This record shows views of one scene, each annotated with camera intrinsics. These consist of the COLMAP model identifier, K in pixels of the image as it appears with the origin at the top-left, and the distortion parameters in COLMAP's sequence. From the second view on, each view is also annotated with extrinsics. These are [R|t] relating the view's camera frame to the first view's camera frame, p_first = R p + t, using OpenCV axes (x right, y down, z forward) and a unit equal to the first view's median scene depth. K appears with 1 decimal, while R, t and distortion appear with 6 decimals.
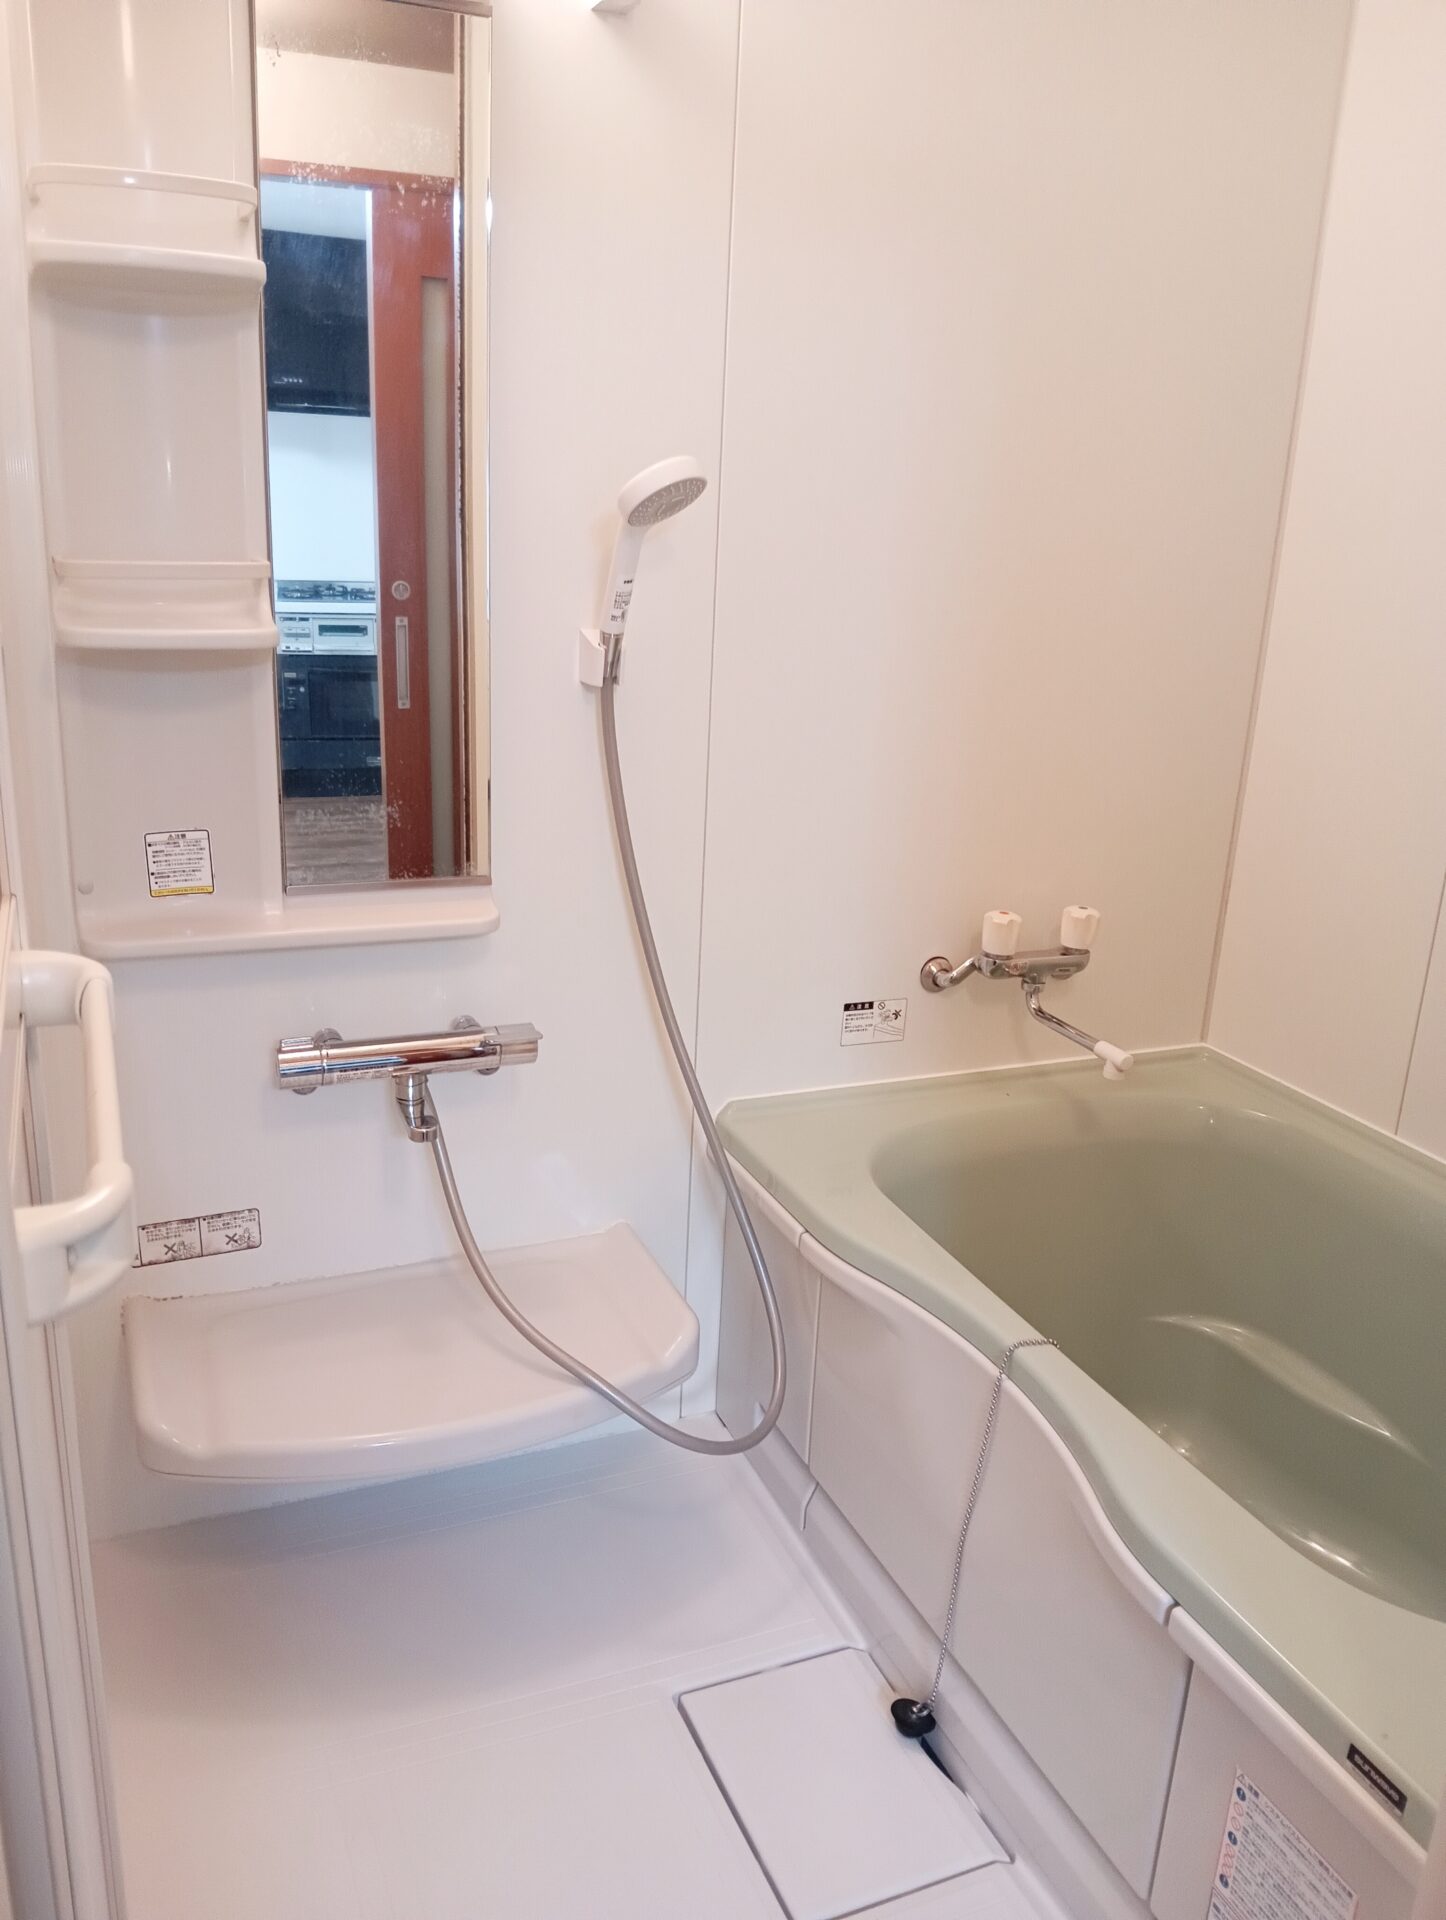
lens RADIAL K [[1442.2, 0, 723.0], [0, 1442.2, 960.0], [0, 0, 1]] dist [-0.006690, -0.005889]
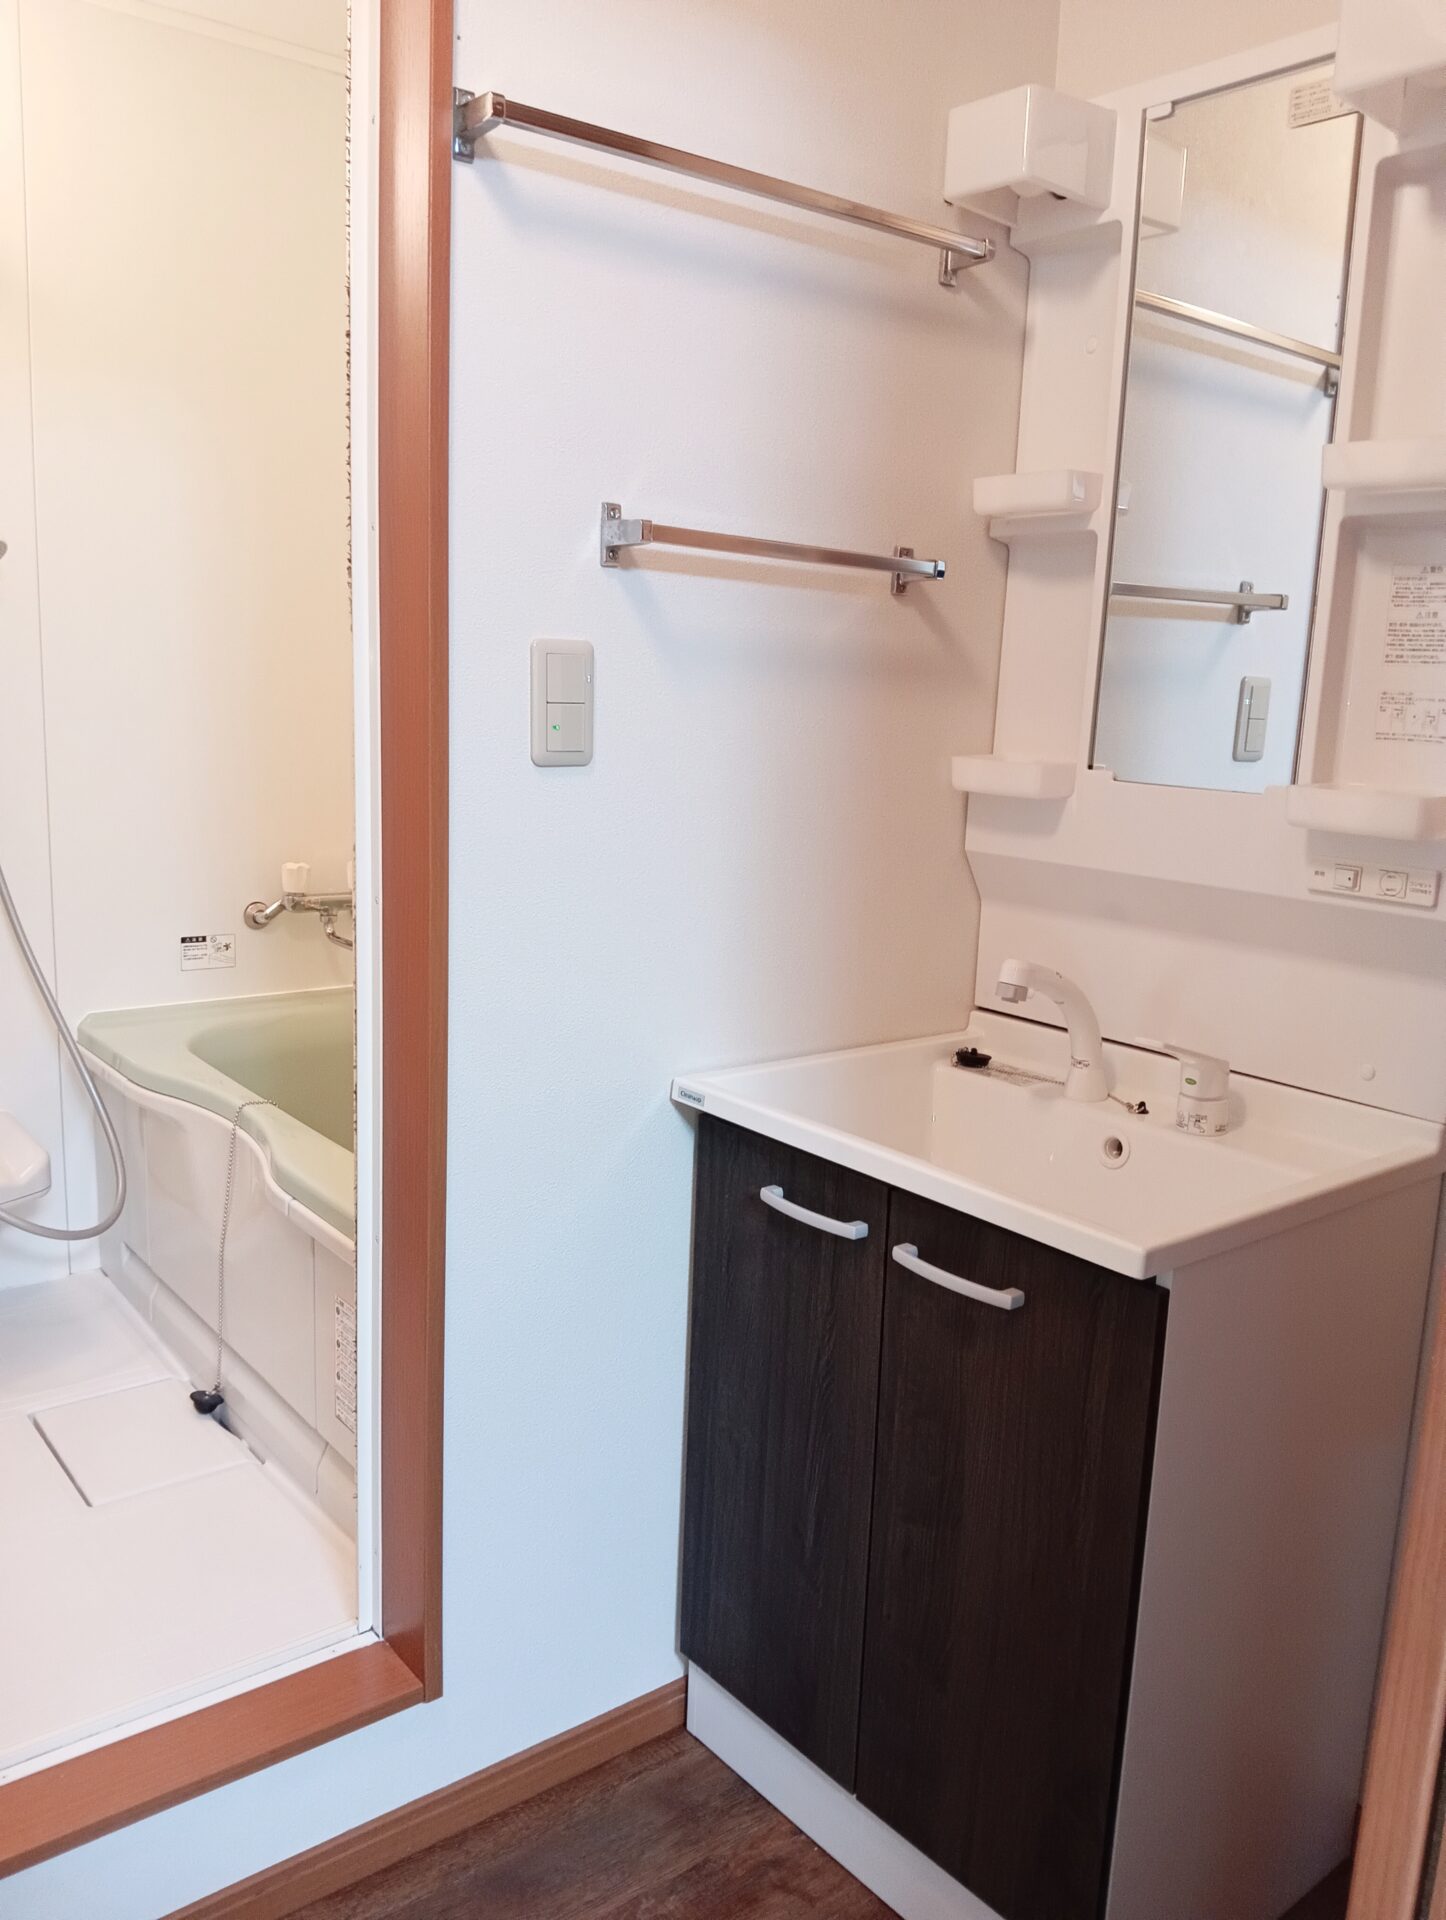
lens RADIAL K [[1542.4, 0, 723.0], [0, 1542.4, 960.0], [0, 0, 1]] dist [-0.003853, -0.005592]
pose [[0.968450, -0.058699, 0.242196, 0.226906], [0.082147, 0.992739, -0.087871, 0.221138], [-0.235280, 0.104994, 0.966240, -0.501514]]
